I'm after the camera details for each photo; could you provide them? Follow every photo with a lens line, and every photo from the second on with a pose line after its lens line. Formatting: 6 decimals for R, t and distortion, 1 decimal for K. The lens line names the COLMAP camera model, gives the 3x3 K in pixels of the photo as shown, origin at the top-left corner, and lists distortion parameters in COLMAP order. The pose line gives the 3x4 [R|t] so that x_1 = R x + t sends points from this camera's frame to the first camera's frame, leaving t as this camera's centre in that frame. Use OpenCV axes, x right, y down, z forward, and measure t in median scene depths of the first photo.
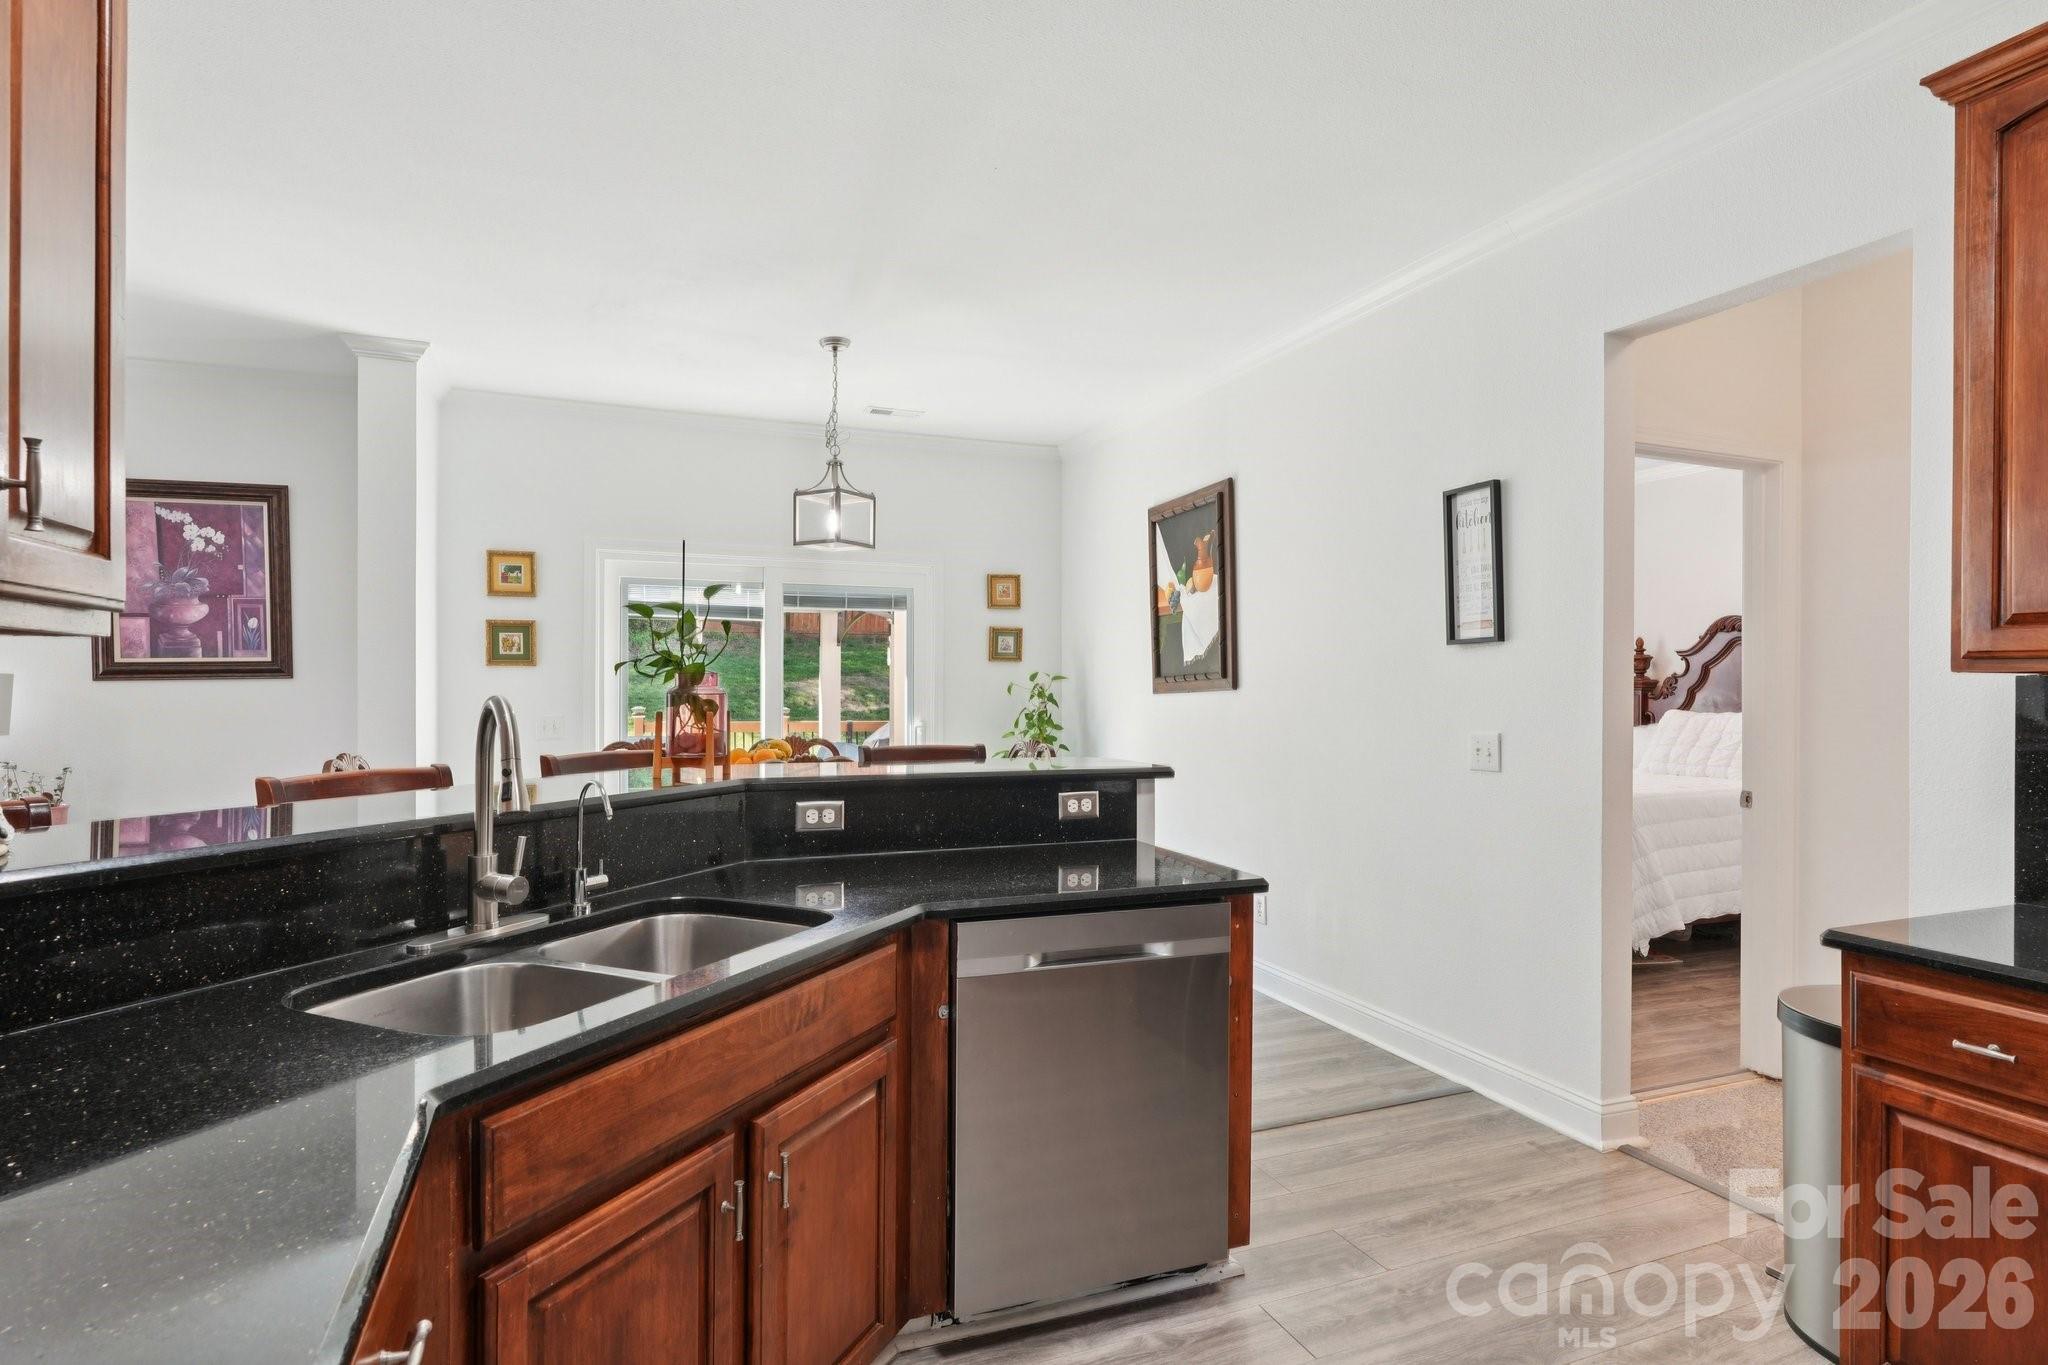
lens RADIAL K [[1069.0, 0, 1022.0], [0, 1069.0, 687.6], [0, 0, 1]] dist [-0.001678, -0.000353]
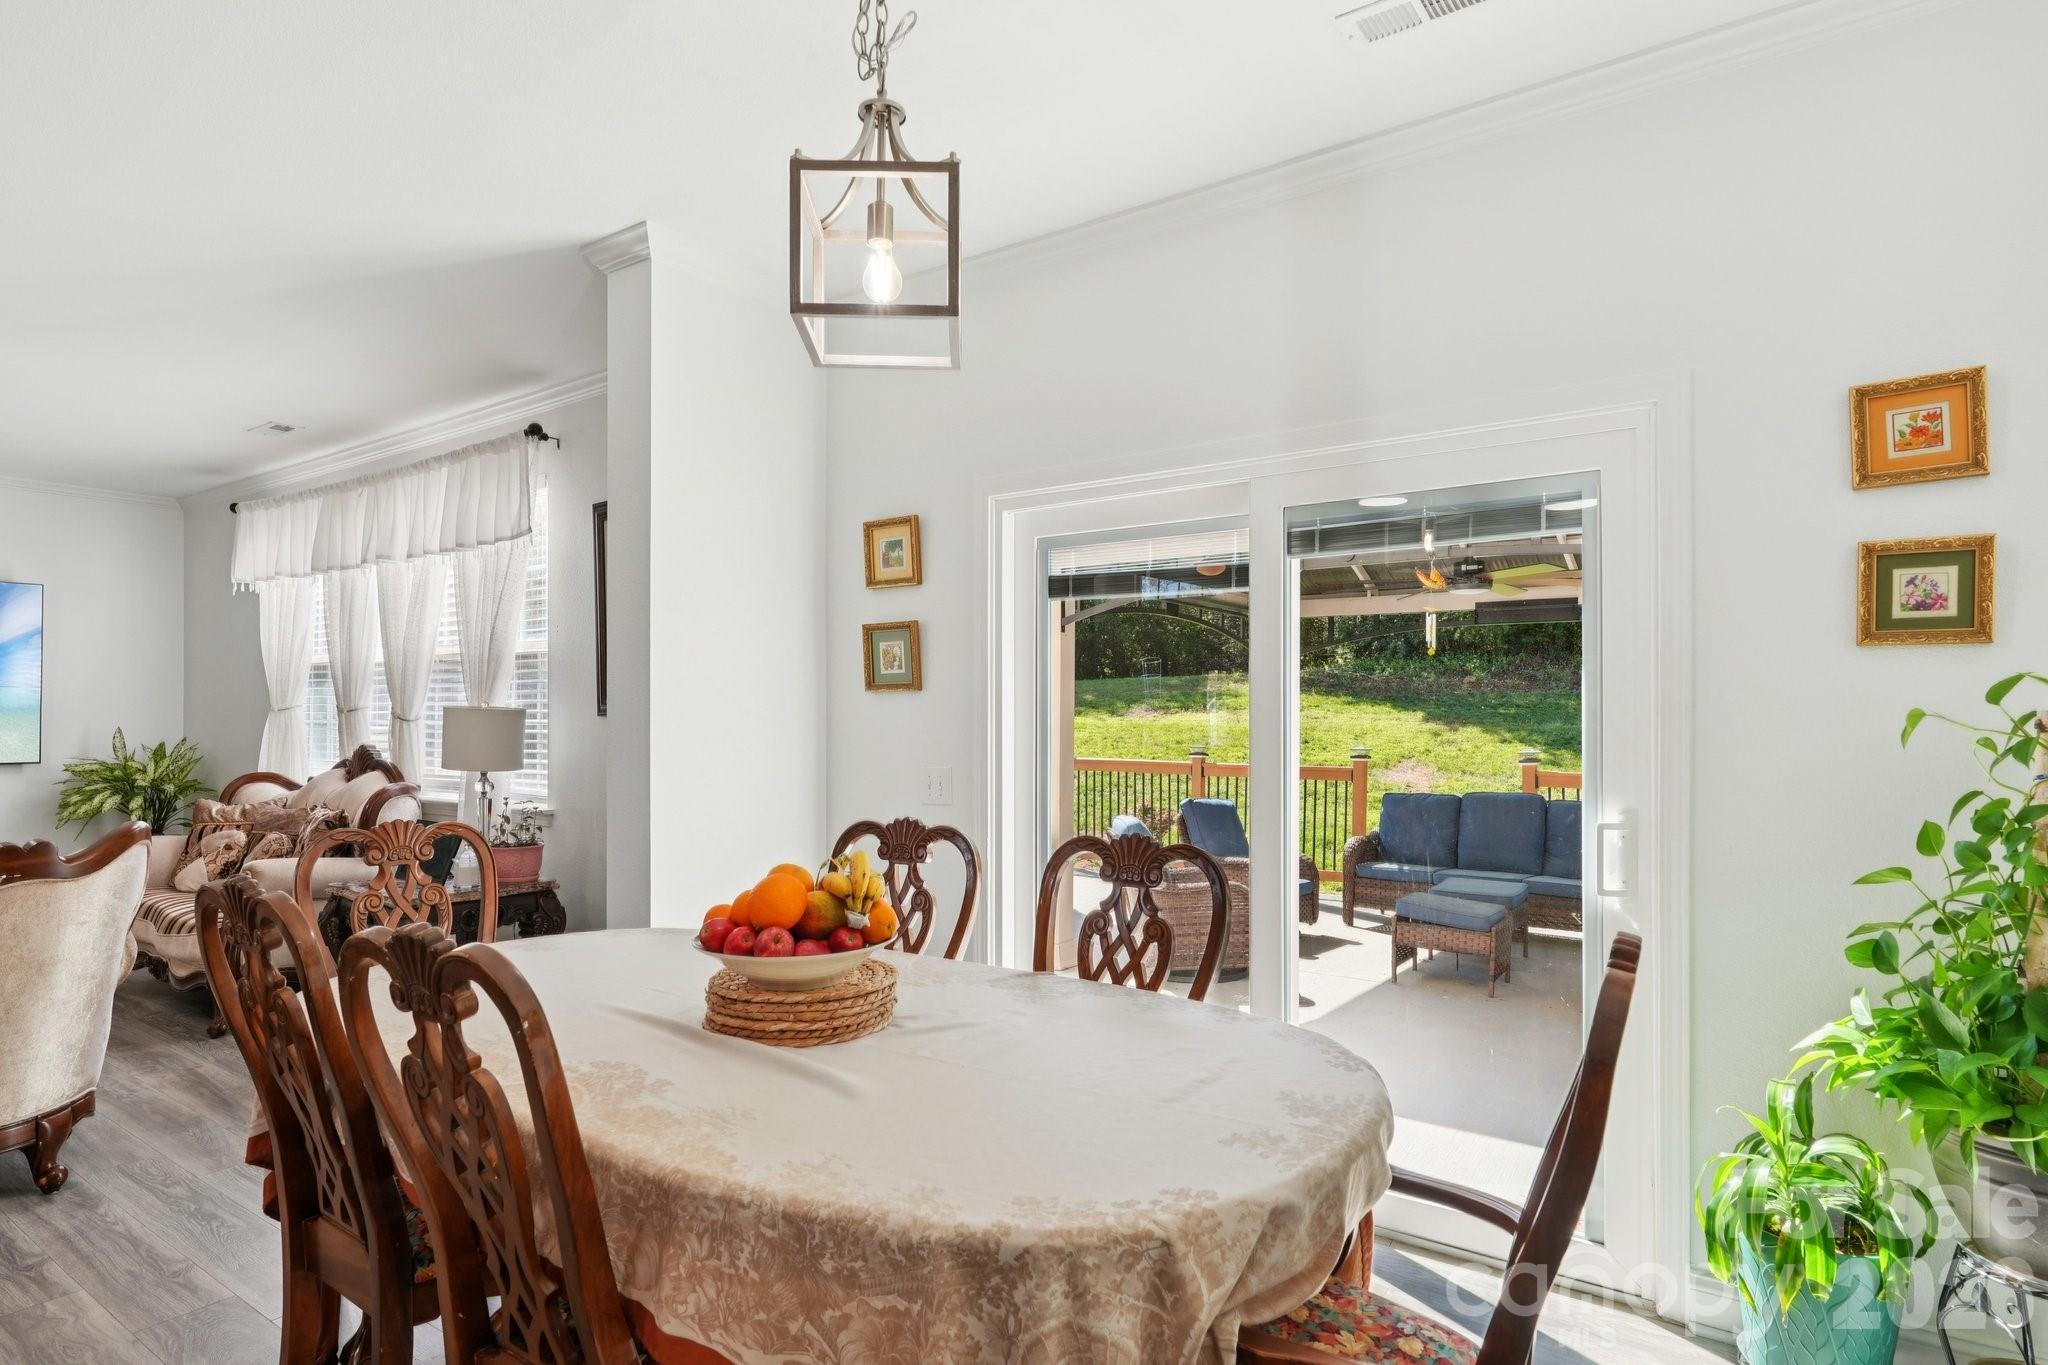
lens RADIAL K [[1069.0, 0, 993.5], [0, 1069.0, 717.1], [0, 0, 1]] dist [-0.001678, -0.000353]
pose [[0.542568, 0.001066, -0.840011, 0.208734], [0.004801, 0.999979, 0.004370, -0.009468], [0.839998, -0.006404, 0.542551, 1.166529]]
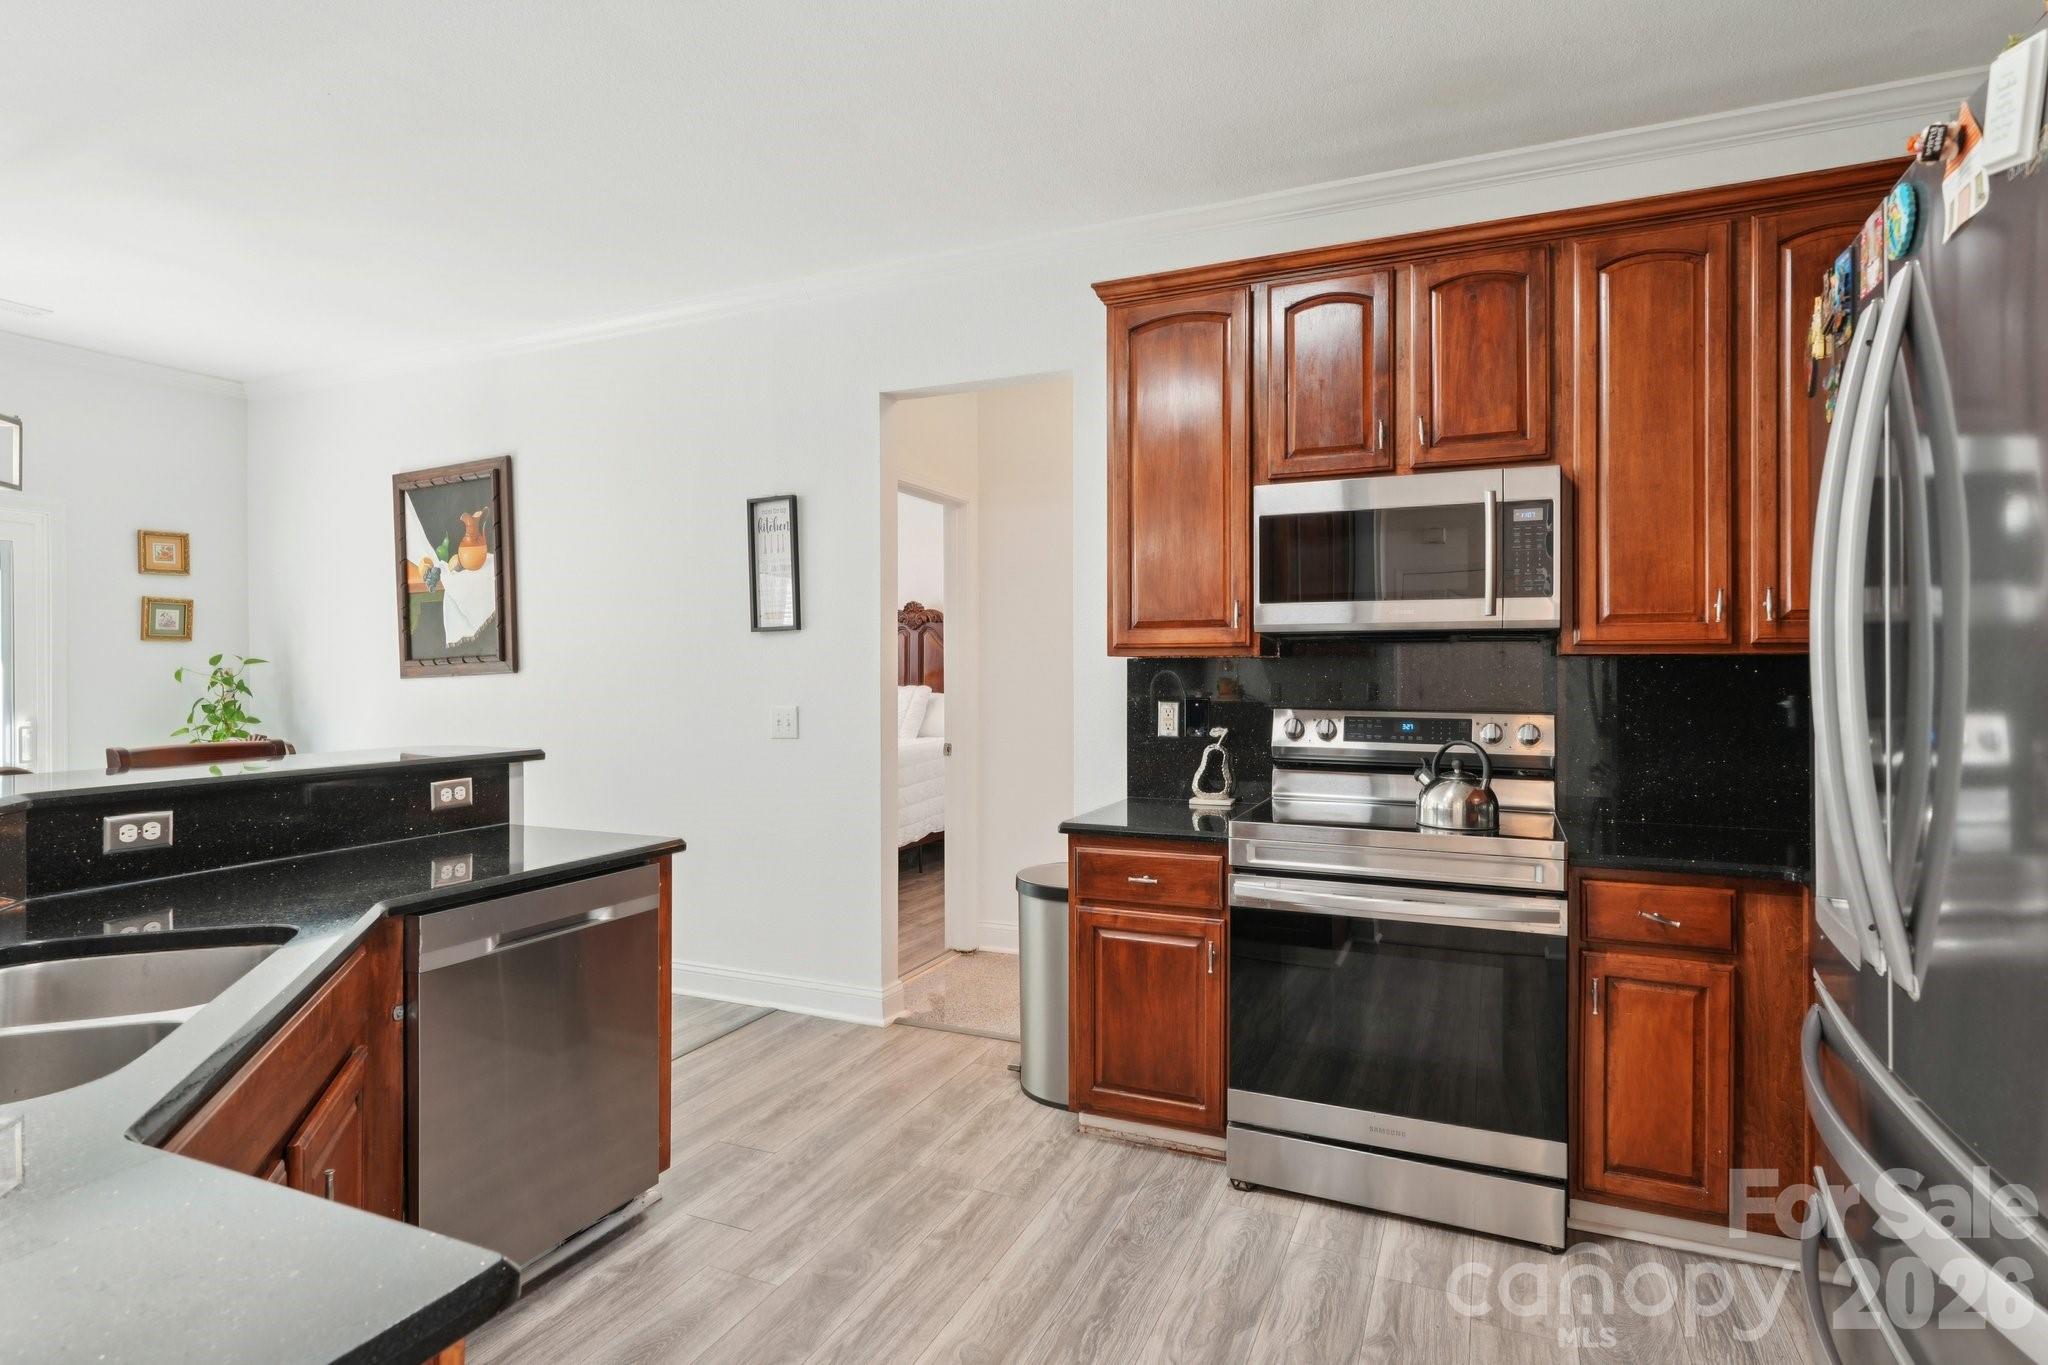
lens RADIAL K [[1069.0, 0, 1041.6], [0, 1069.0, 674.5], [0, 0, 1]] dist [-0.001678, -0.000353]
pose [[0.712215, -0.011472, 0.701867, -0.220085], [0.008134, 0.999934, 0.008089, -0.000912], [-0.701914, -0.000052, 0.712262, -0.053659]]
